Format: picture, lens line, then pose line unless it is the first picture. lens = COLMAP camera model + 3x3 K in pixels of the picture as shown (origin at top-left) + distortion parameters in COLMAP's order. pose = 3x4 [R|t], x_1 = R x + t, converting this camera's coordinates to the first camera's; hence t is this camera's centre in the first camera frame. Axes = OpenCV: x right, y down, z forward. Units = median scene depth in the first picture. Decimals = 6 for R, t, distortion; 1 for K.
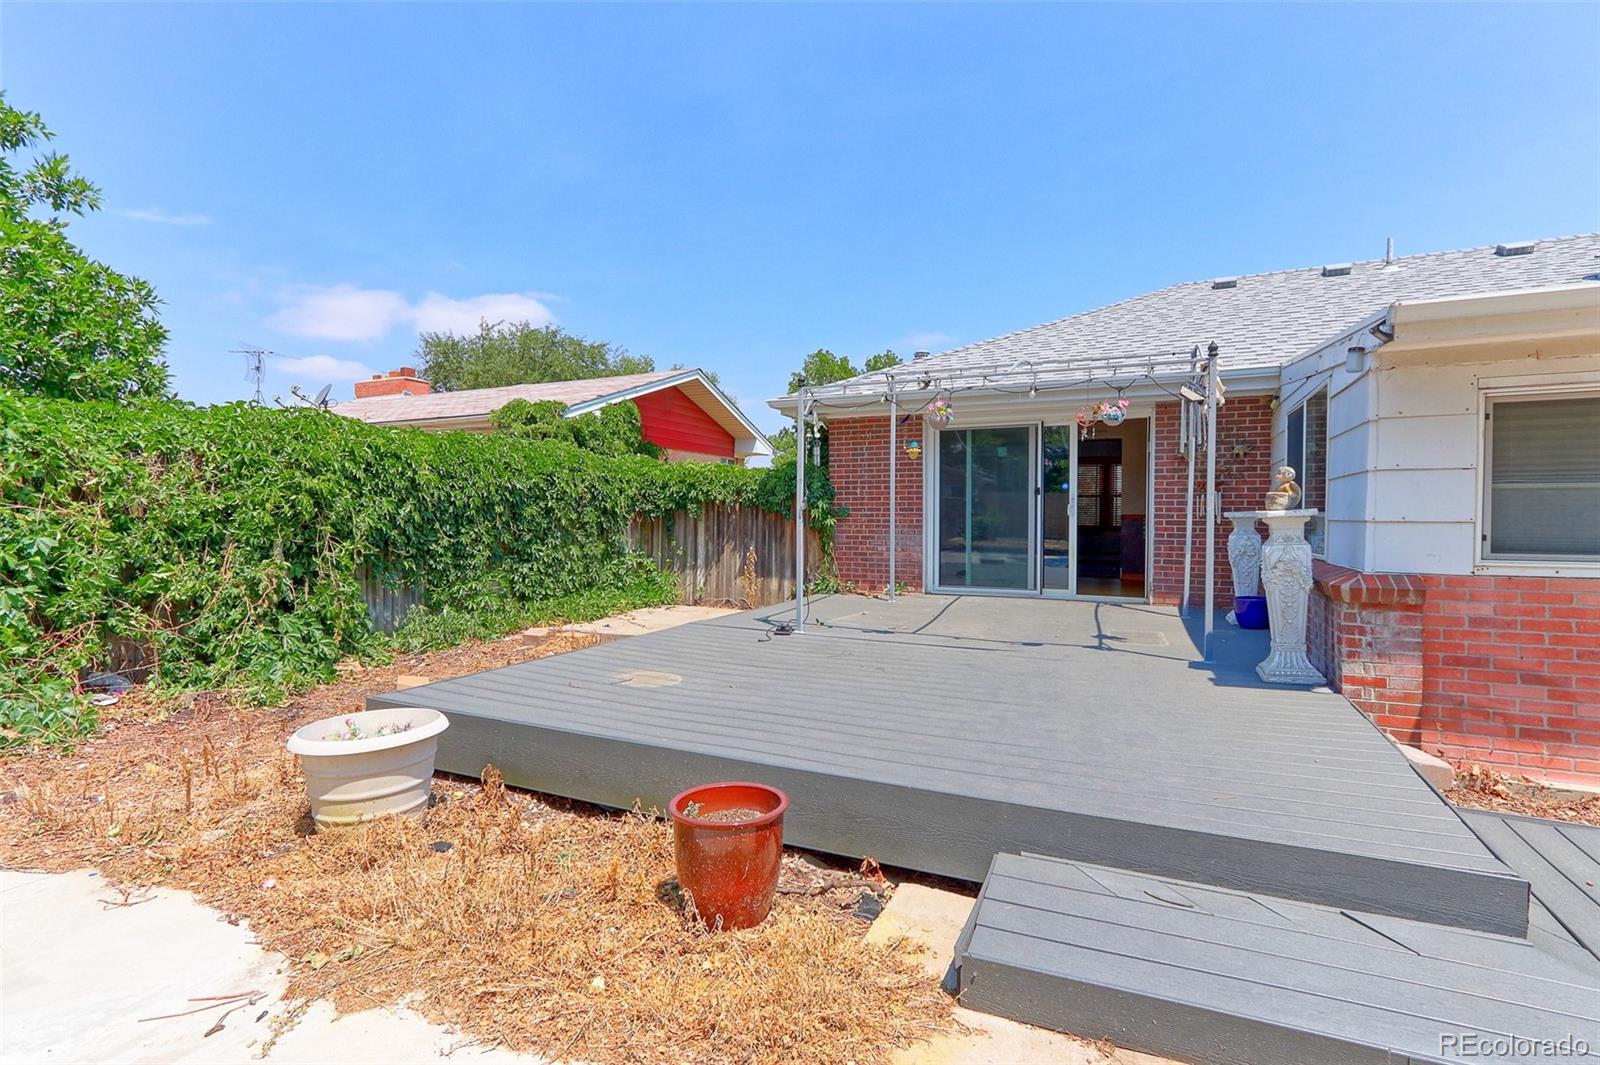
lens RADIAL K [[772.5, 0, 793.0], [0, 772.5, 533.0], [0, 0, 1]] dist [0.011151, 0.003017]
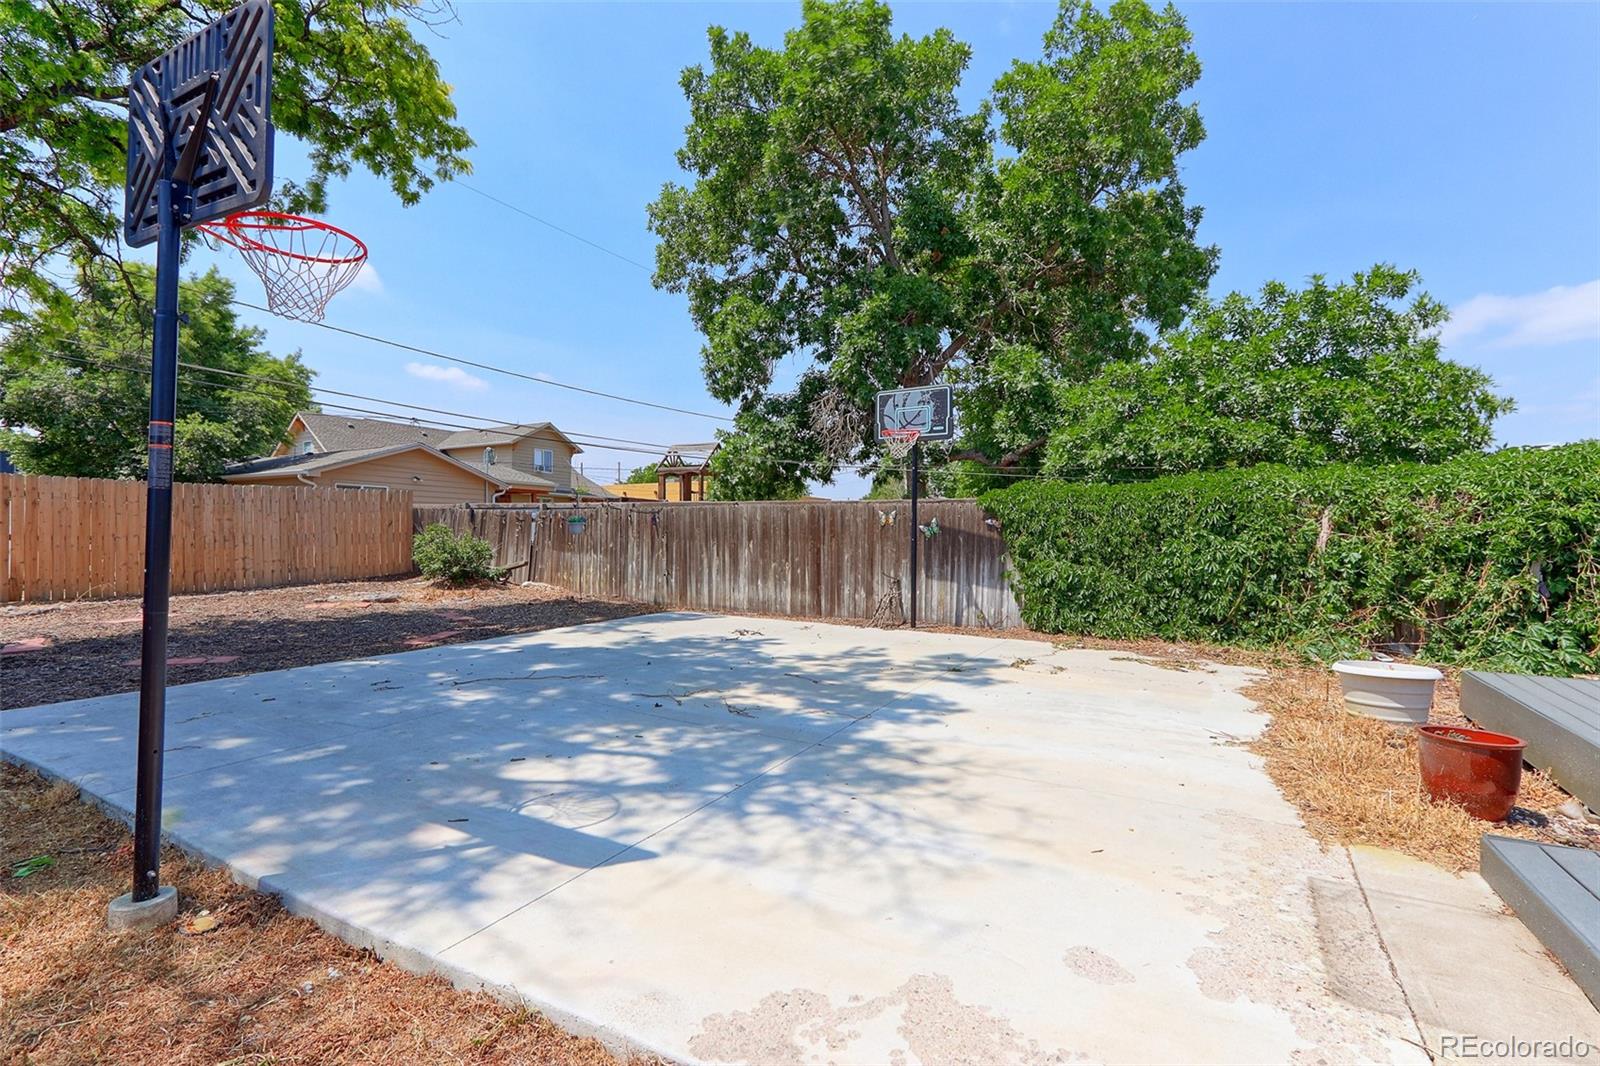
lens RADIAL K [[772.5, 0, 800.2], [0, 772.5, 528.5], [0, 0, 1]] dist [0.011151, 0.003017]
pose [[-0.063535, -0.016370, -0.997845, 0.673766], [-0.025005, 0.999578, -0.014806, 0.007198], [0.997666, 0.024010, -0.063917, -0.060720]]
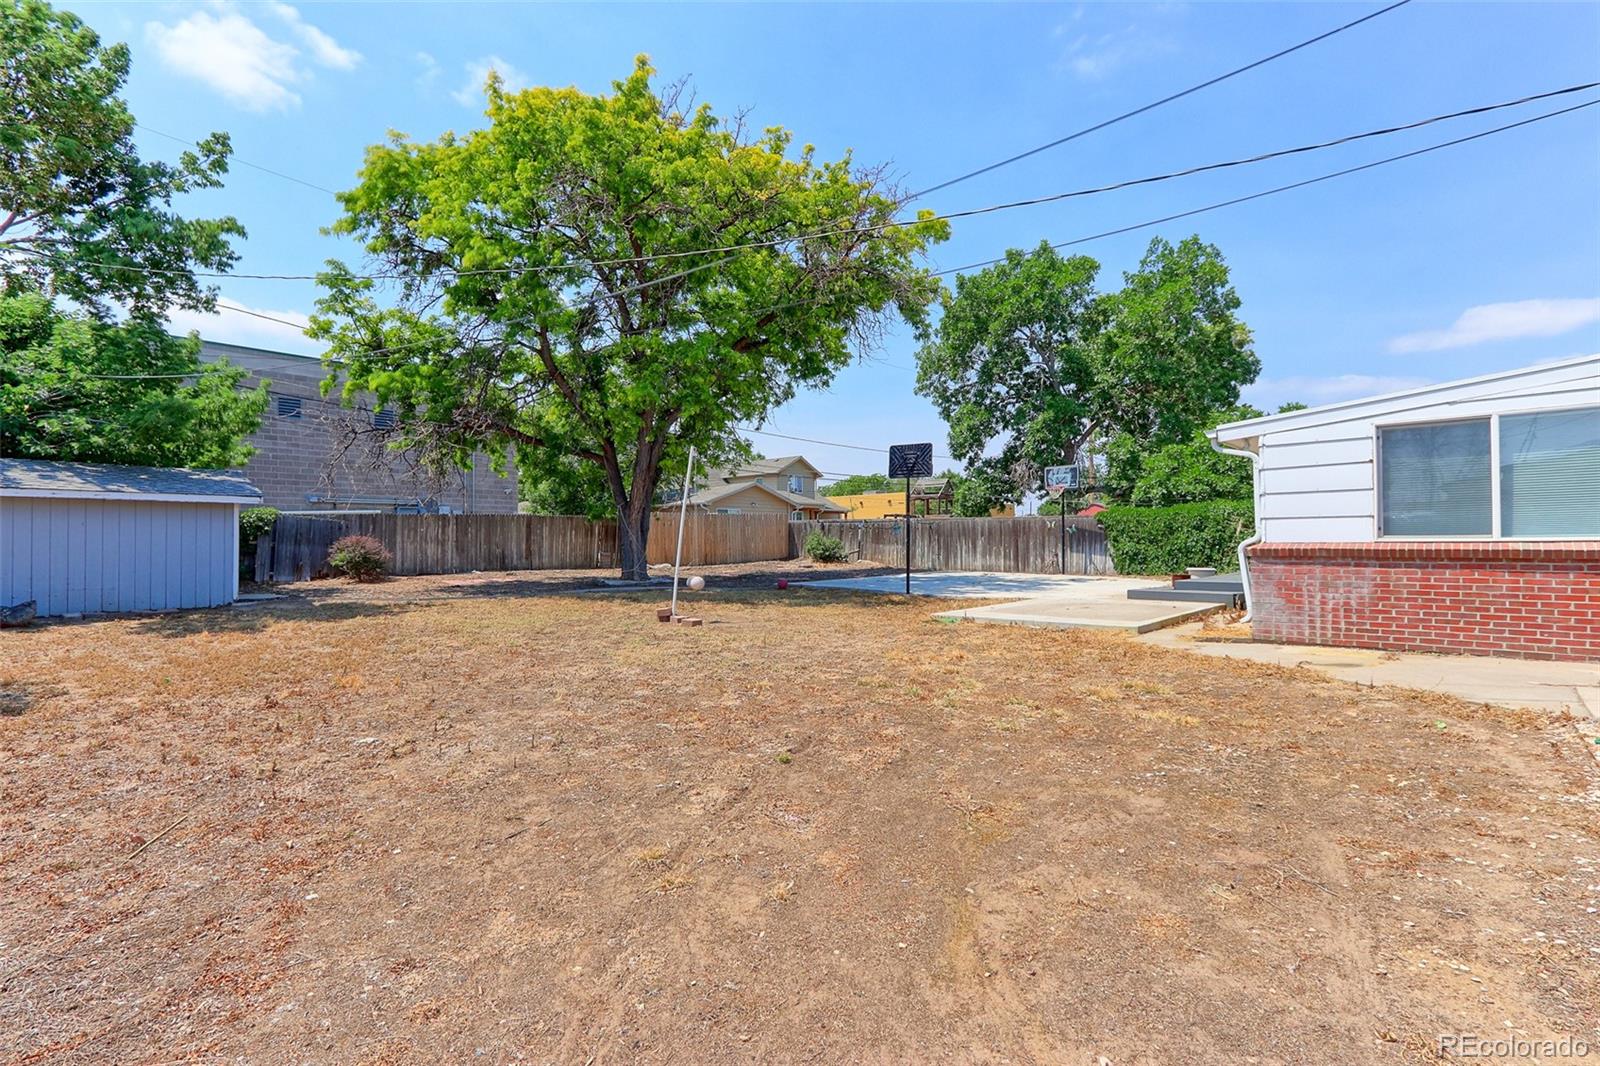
lens RADIAL K [[772.5, 0, 799.0], [0, 772.5, 541.2], [0, 0, 1]] dist [0.011151, 0.003017]
pose [[-0.287366, -0.005063, -0.957807, 3.146220], [-0.013881, 0.999903, -0.001121, 0.059897], [0.957720, 0.012974, -0.287409, -0.069416]]
